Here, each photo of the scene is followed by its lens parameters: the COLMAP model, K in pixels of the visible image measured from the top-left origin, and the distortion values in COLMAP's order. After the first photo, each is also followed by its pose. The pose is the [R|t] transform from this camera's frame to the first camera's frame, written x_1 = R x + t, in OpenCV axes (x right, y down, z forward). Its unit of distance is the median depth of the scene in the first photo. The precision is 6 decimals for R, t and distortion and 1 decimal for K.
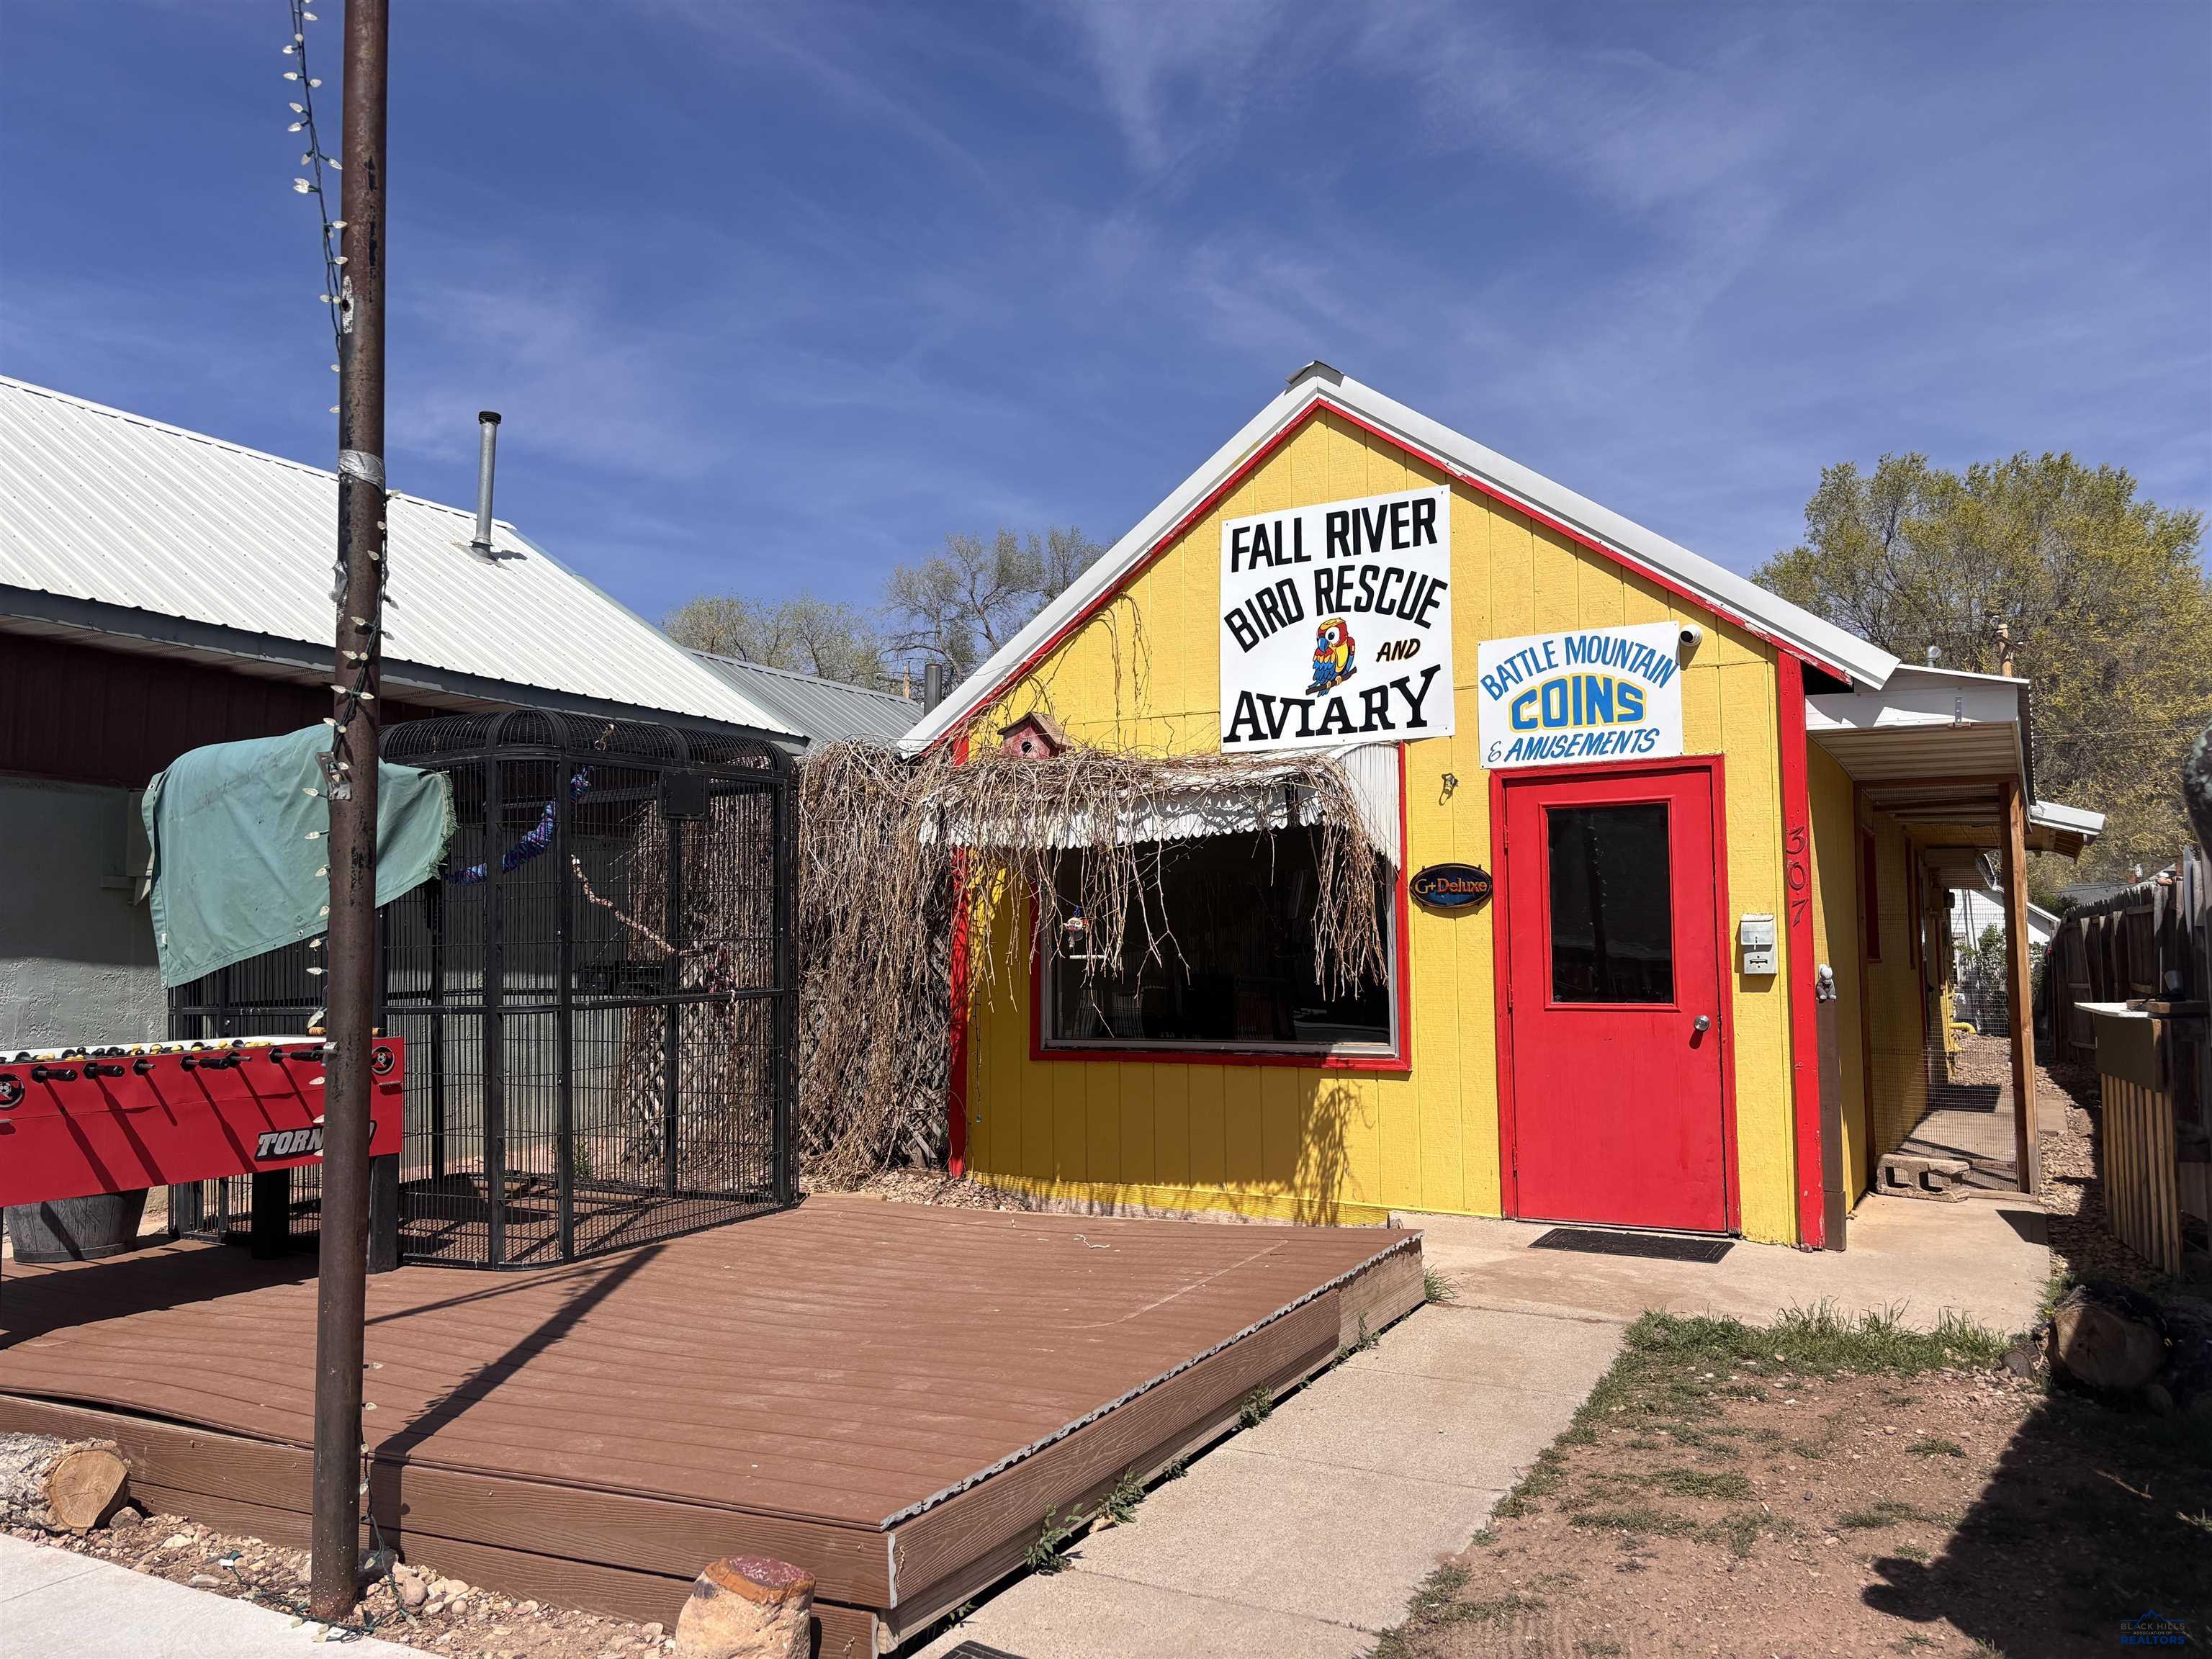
lens RADIAL K [[1693.1, 0, 1093.7], [0, 1693.1, 835.1], [0, 0, 1]] dist [0.035783, -0.058381]
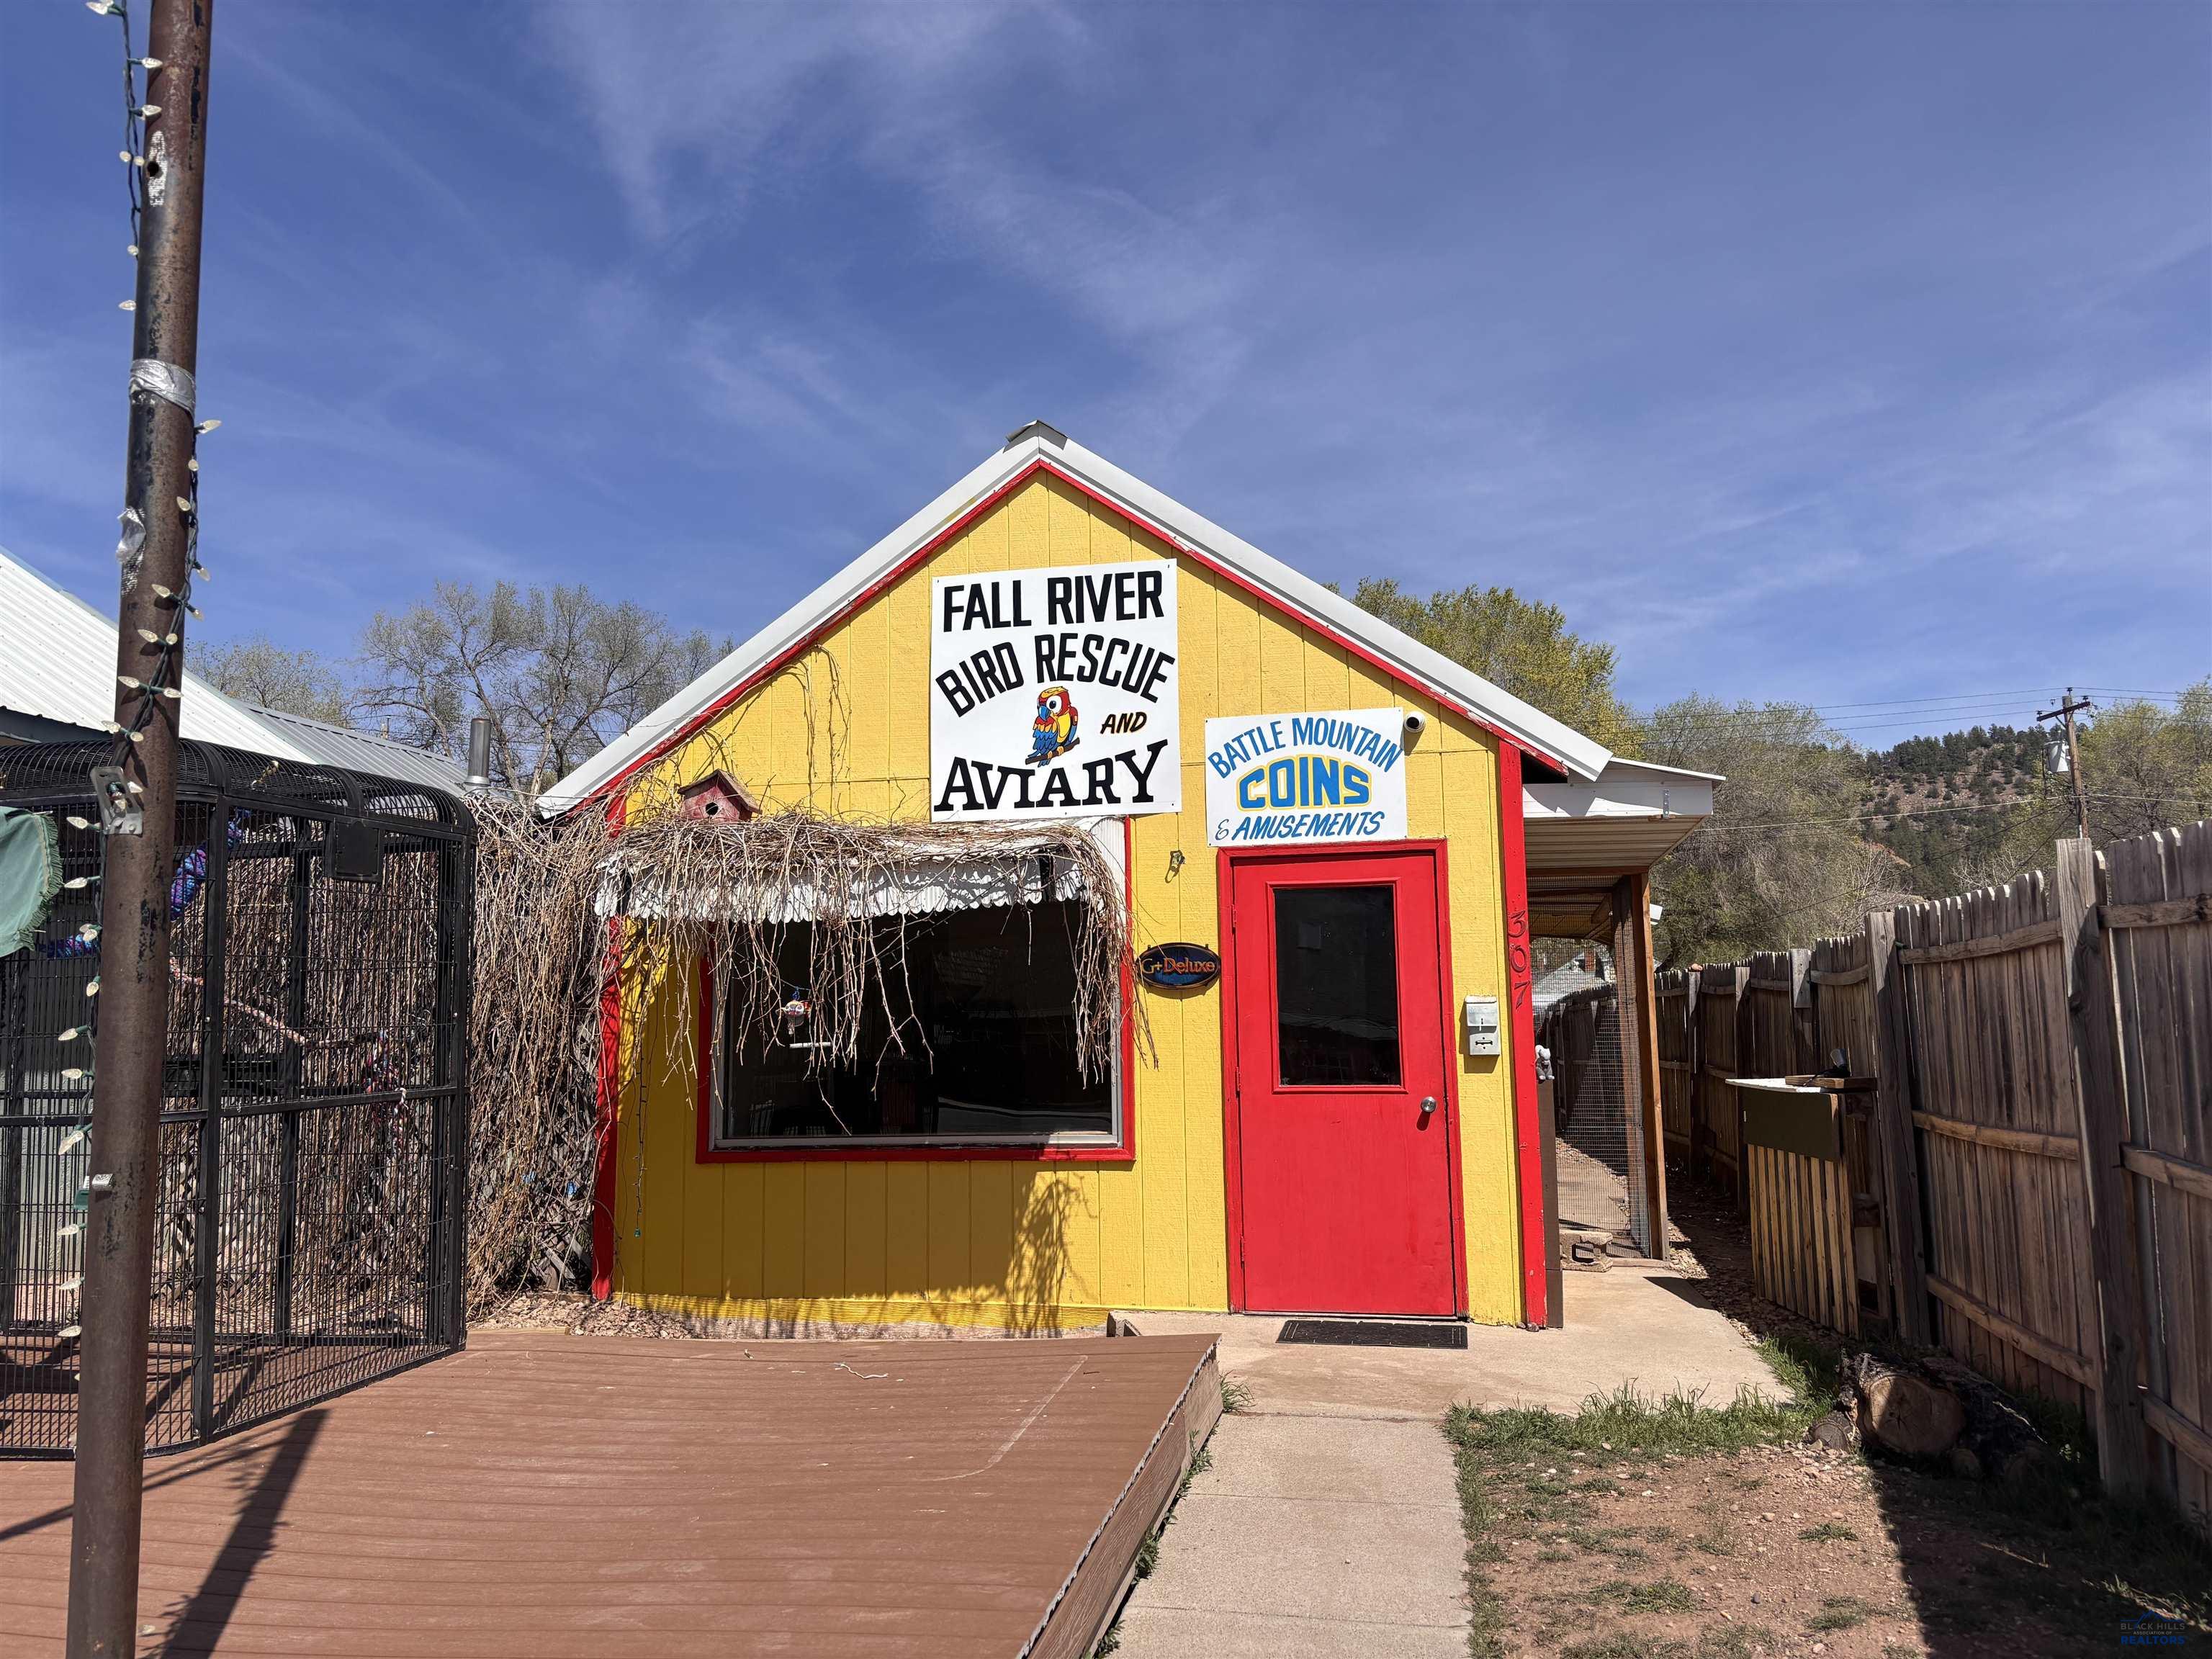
lens RADIAL K [[1693.1, 0, 1123.9], [0, 1693.1, 813.7], [0, 0, 1]] dist [0.035783, -0.058381]
pose [[0.950278, 0.033890, 0.309552, -0.121913], [-0.014988, 0.997886, -0.063238, 0.004445], [-0.311041, 0.055454, 0.948777, 0.086021]]
